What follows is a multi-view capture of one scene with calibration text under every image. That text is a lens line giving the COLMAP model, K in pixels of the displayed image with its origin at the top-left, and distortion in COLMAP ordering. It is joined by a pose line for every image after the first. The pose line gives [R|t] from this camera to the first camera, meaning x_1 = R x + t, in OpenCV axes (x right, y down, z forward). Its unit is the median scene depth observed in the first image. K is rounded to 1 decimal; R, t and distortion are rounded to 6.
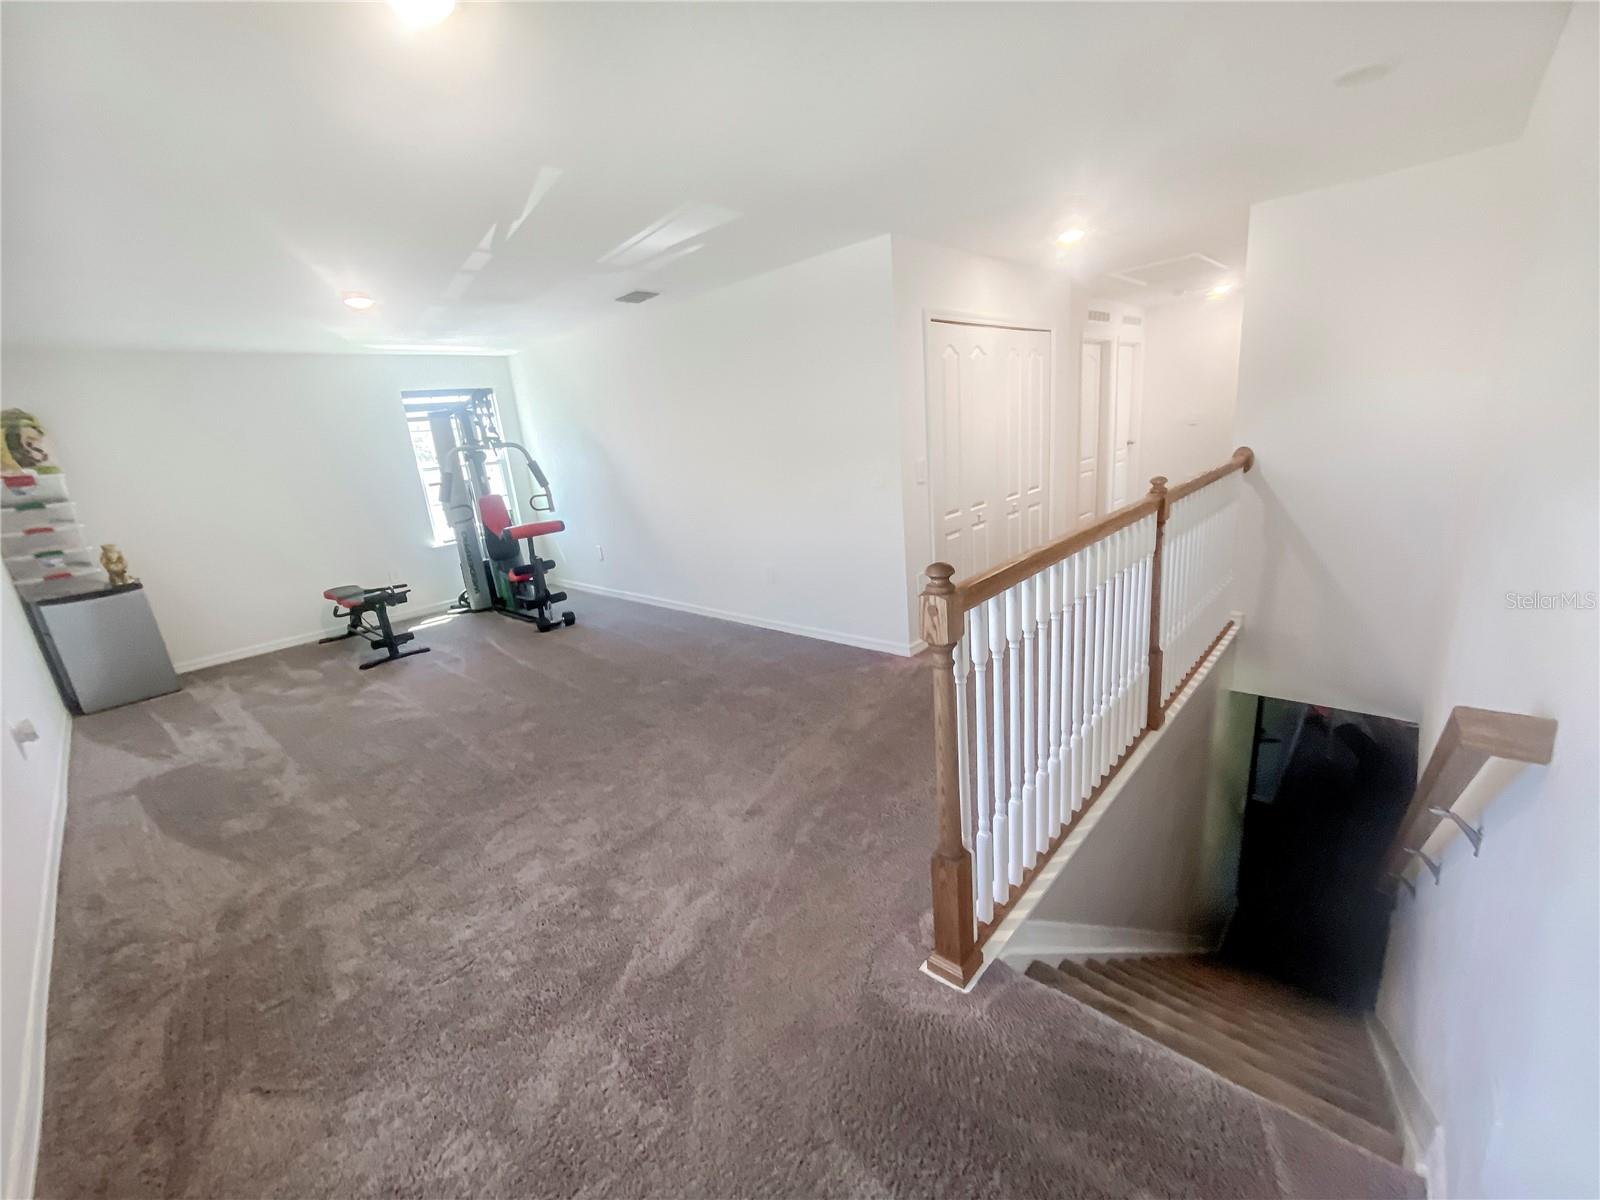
lens RADIAL K [[639.6, 0, 800.0], [0, 639.6, 600.0], [0, 0, 1]] dist [0.001604, 0.000122]
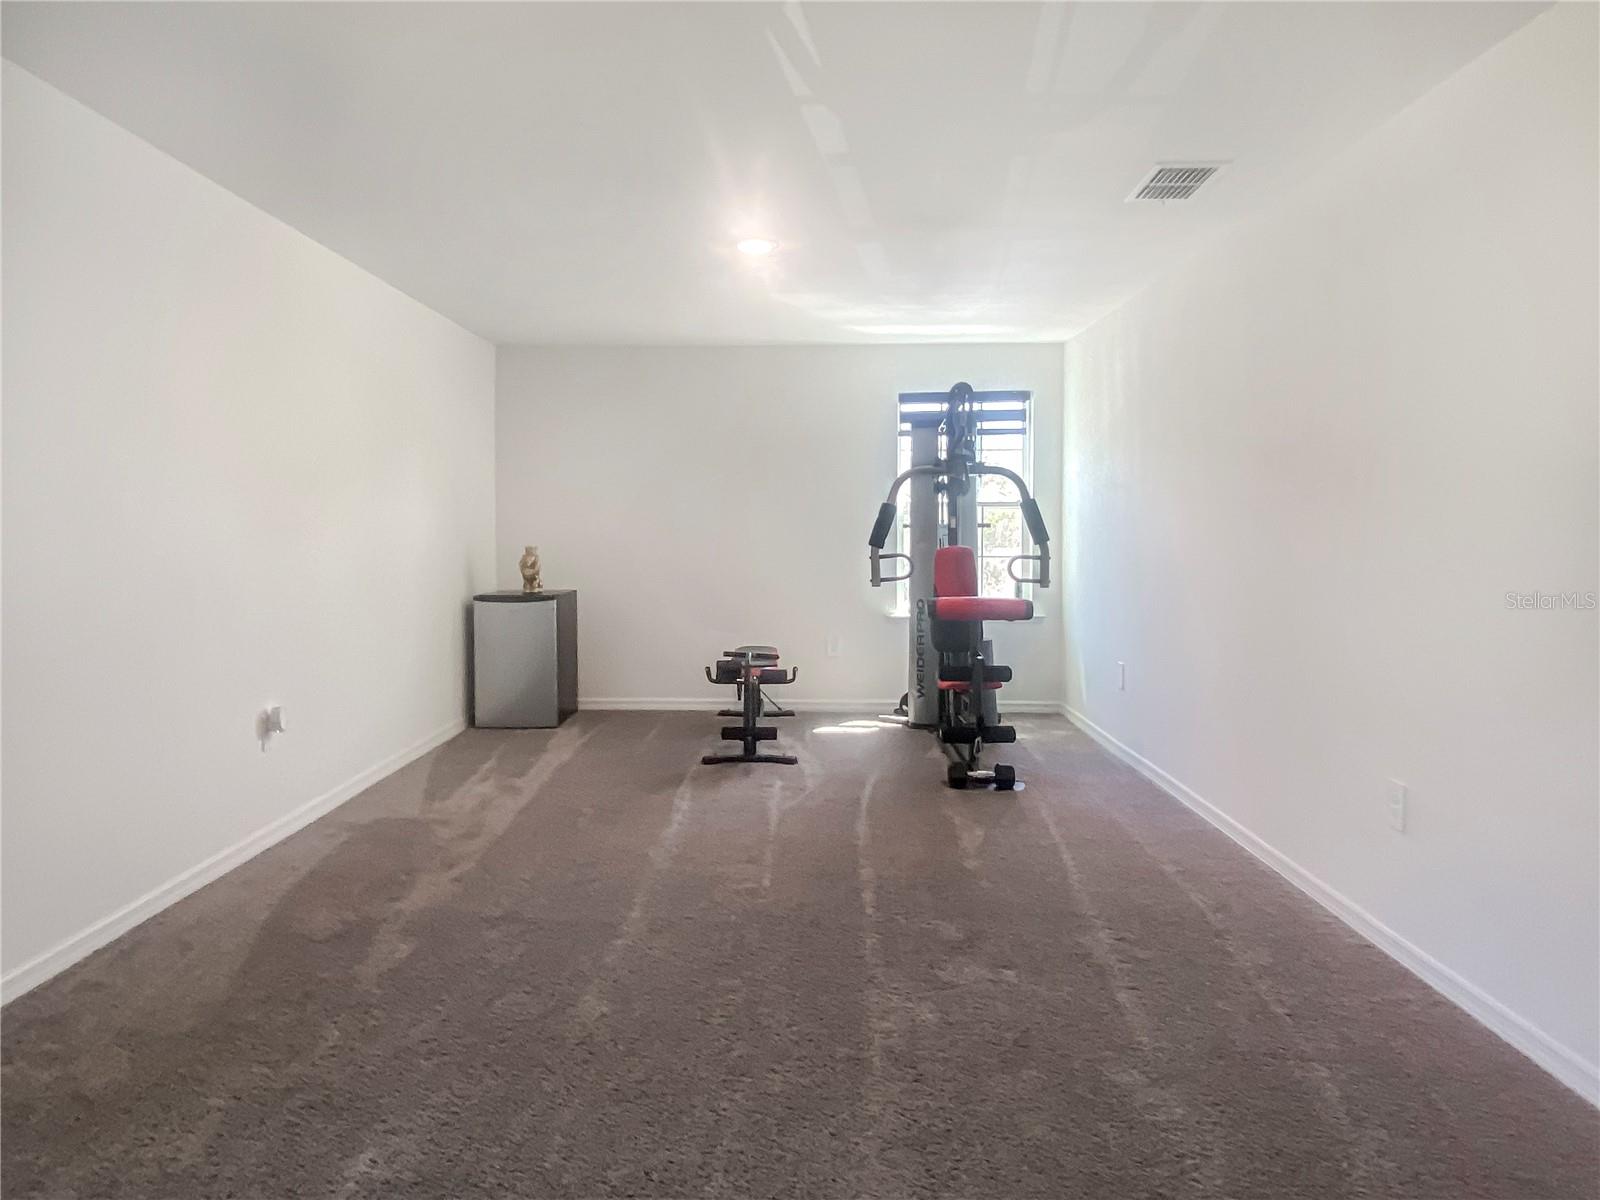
lens RADIAL K [[945.5, 0, 800.1], [0, 945.5, 558.8], [0, 0, 1]] dist [0.003775, 0.000444]
pose [[0.654302, 0.111252, -0.748005, 0.121836], [-0.249489, 0.965497, -0.074635, -0.052141], [0.713893, 0.235453, 0.659483, 0.323496]]
